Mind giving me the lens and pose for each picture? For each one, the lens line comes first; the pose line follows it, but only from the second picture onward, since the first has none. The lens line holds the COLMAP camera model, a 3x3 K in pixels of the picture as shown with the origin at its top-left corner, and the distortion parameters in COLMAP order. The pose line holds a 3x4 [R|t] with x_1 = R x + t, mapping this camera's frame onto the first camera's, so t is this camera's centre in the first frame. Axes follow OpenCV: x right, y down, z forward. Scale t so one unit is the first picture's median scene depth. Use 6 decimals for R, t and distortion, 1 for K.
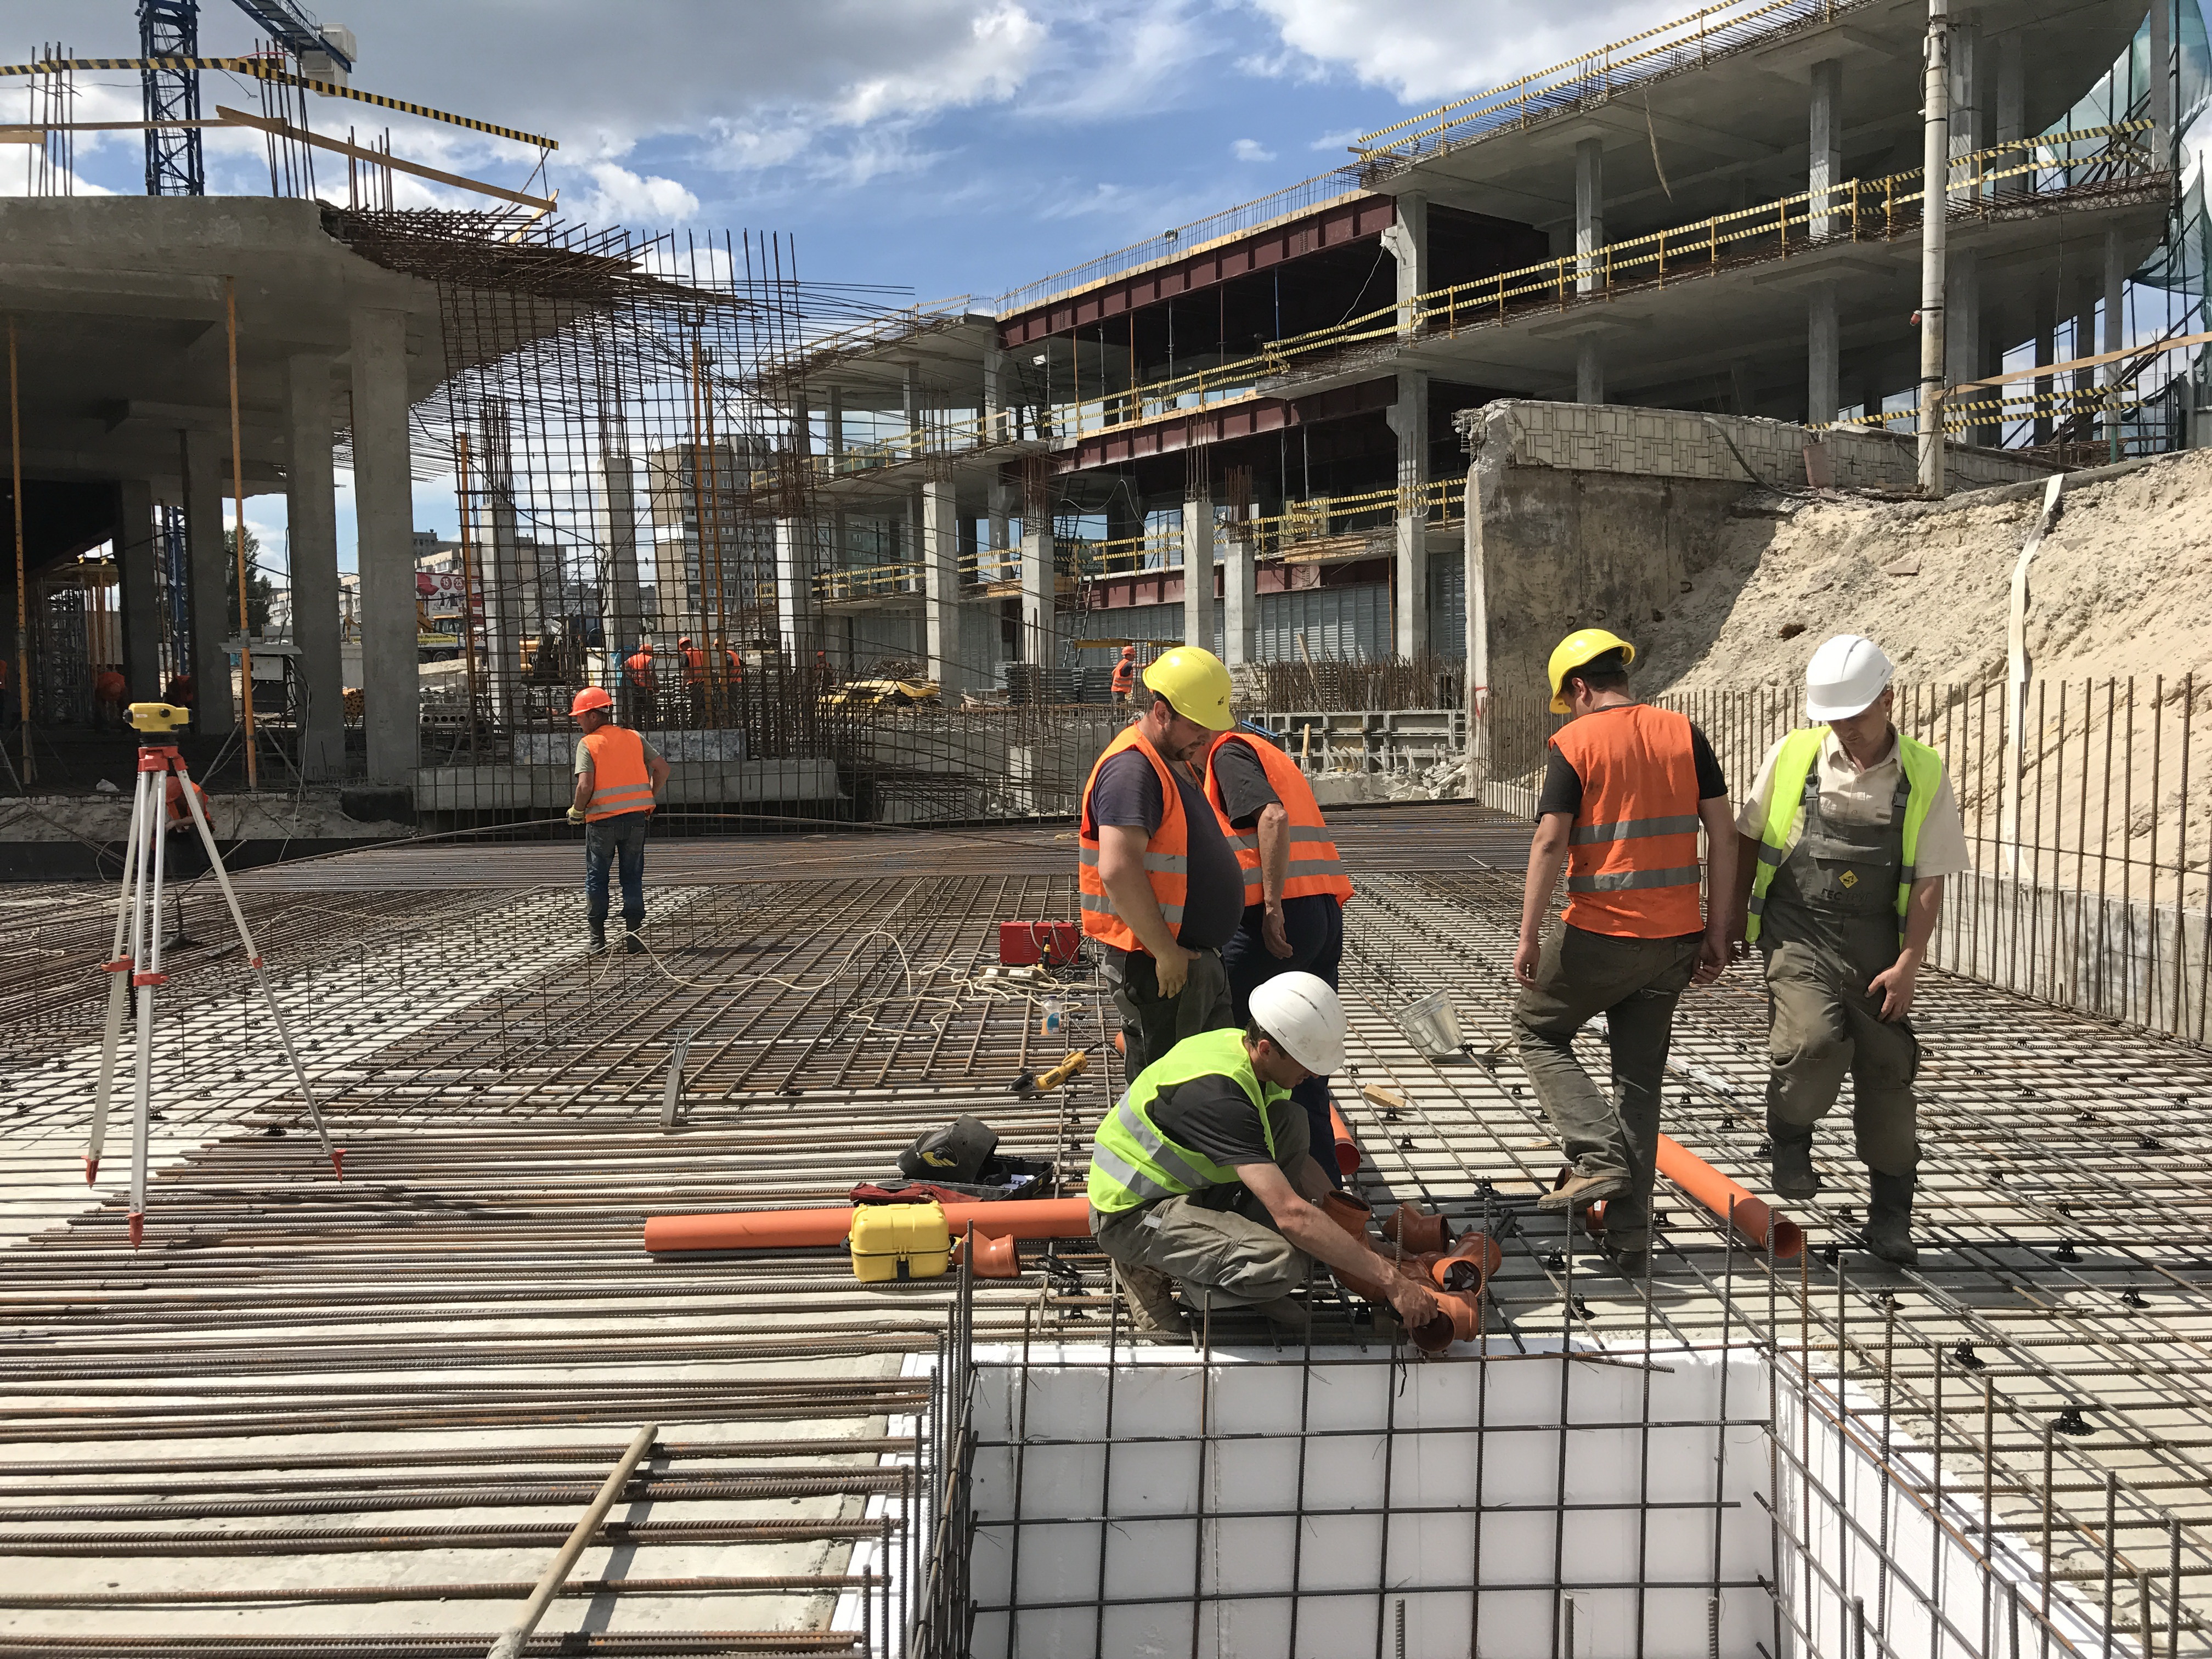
lens RADIAL K [[1790.4, 0, 1117.4], [0, 1790.4, 795.4], [0, 0, 1]] dist [-0.014264, 0.045691]
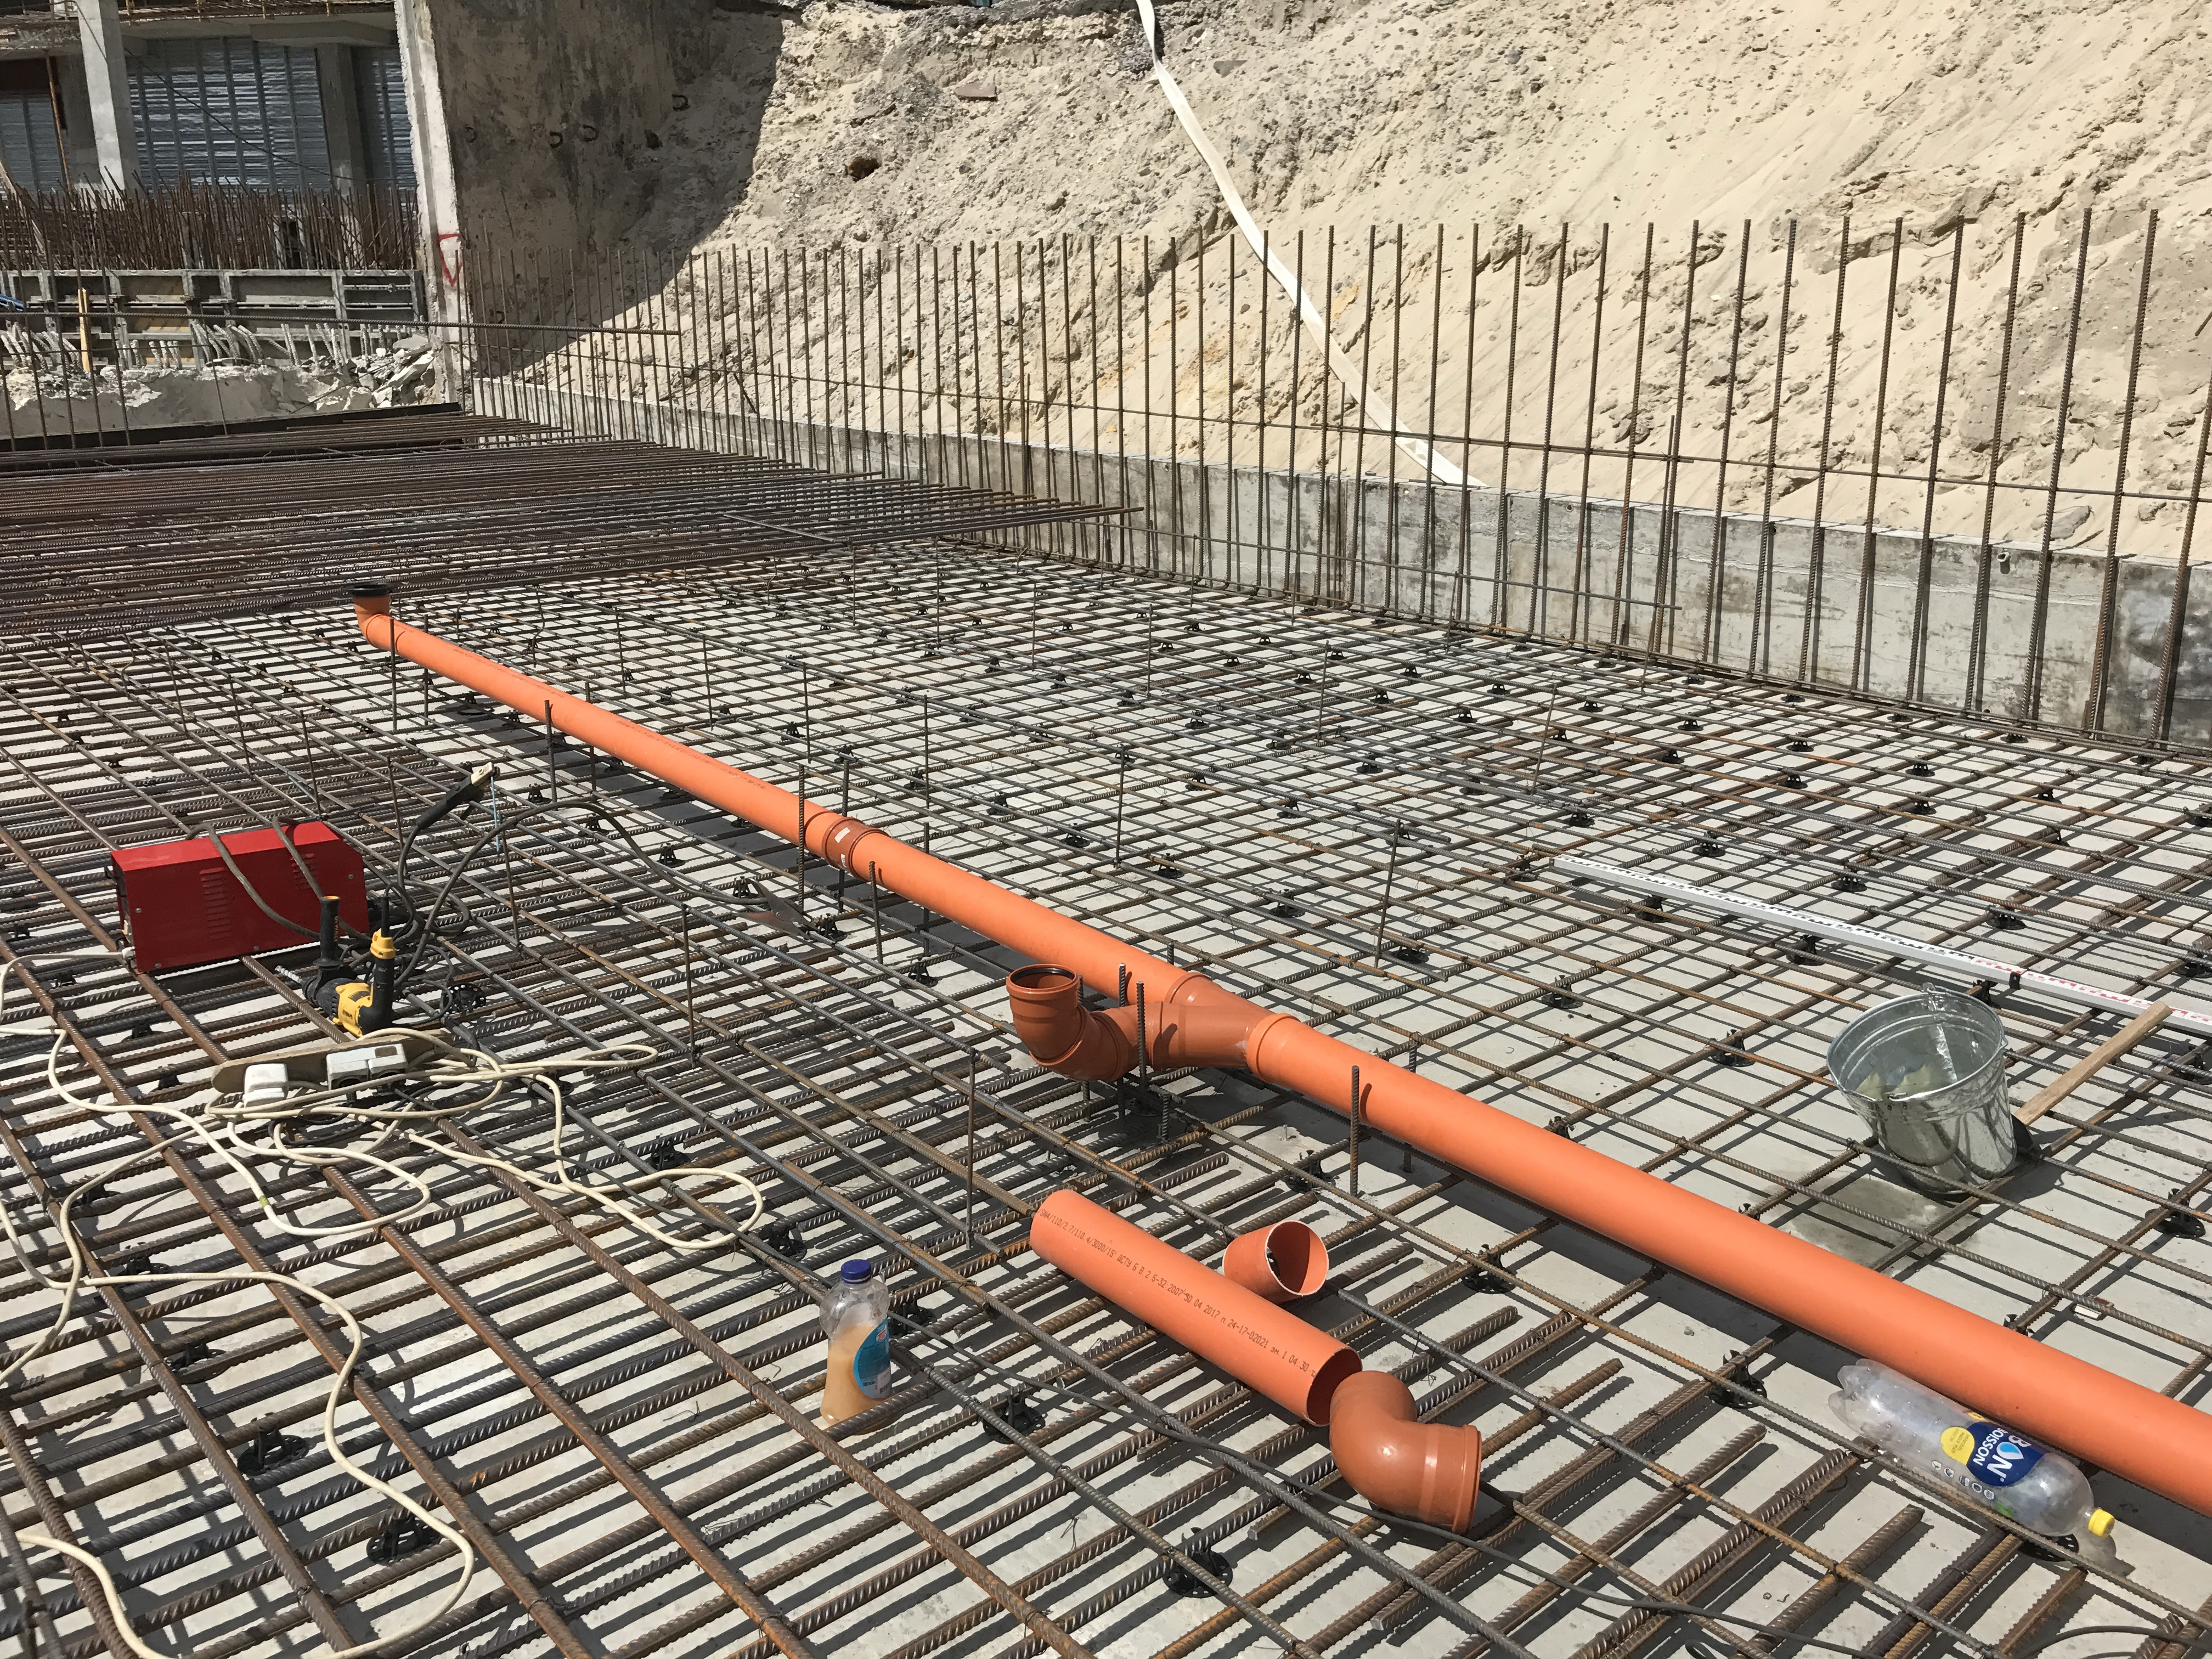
lens RADIAL K [[1790.4, 0, 1117.4], [0, 1790.4, 795.4], [0, 0, 1]] dist [-0.014264, 0.045691]
pose [[0.775762, -0.164532, 0.609198, -0.045025], [0.019406, 0.971174, 0.237582, -0.010335], [-0.630727, -0.172485, 0.756593, 0.293844]]
